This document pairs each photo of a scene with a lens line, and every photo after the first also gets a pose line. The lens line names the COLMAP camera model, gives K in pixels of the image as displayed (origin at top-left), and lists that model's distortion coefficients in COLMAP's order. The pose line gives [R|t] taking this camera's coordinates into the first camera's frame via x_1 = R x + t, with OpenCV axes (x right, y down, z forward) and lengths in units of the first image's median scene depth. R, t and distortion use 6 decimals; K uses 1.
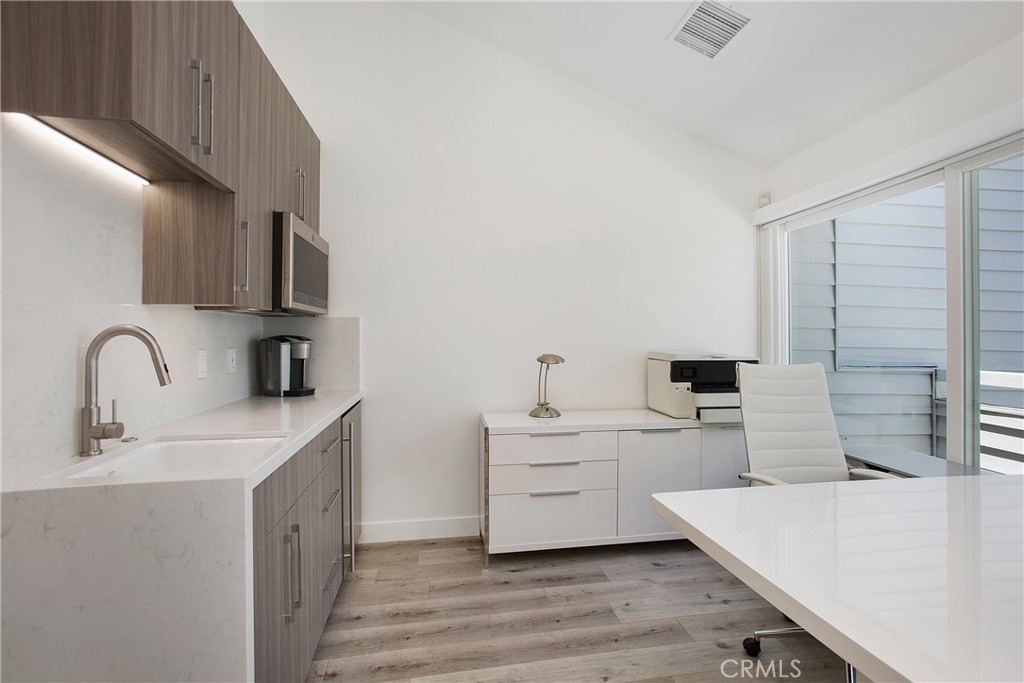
lens RADIAL K [[479.1, 0, 507.4], [0, 479.1, 337.0], [0, 0, 1]] dist [-0.042699, 0.008788]
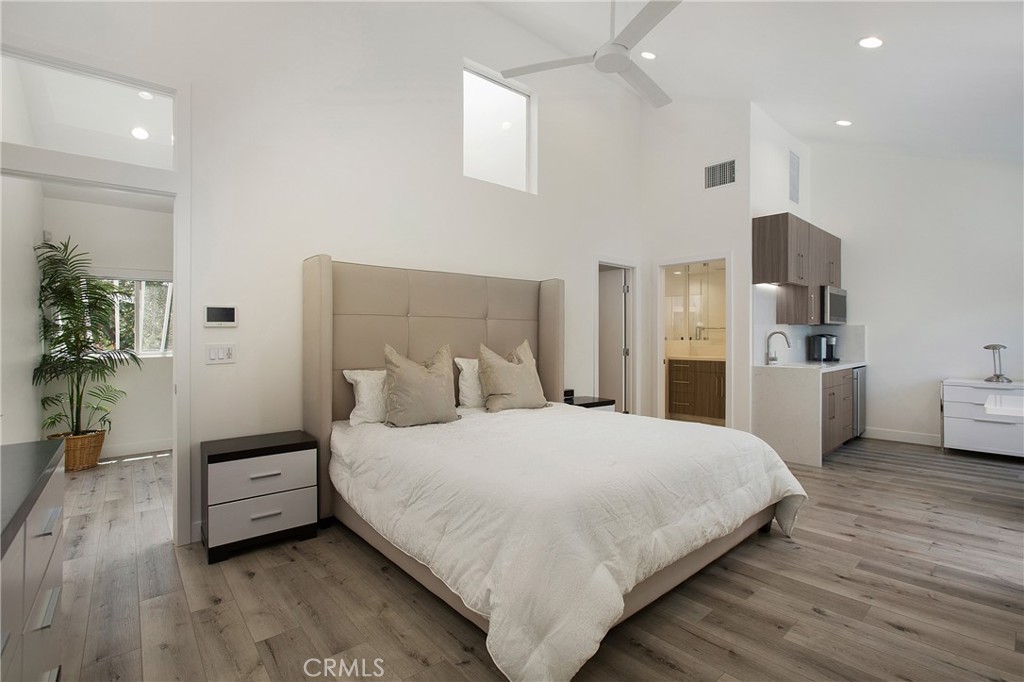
lens RADIAL K [[425.8, 0, 516.9], [0, 425.8, 334.6], [0, 0, 1]] dist [-0.004987, -0.000481]
pose [[0.514084, -0.001982, -0.857737, 0.516672], [-0.004527, 0.999977, -0.005023, 0.016337], [0.857728, 0.006465, 0.514064, -1.297725]]
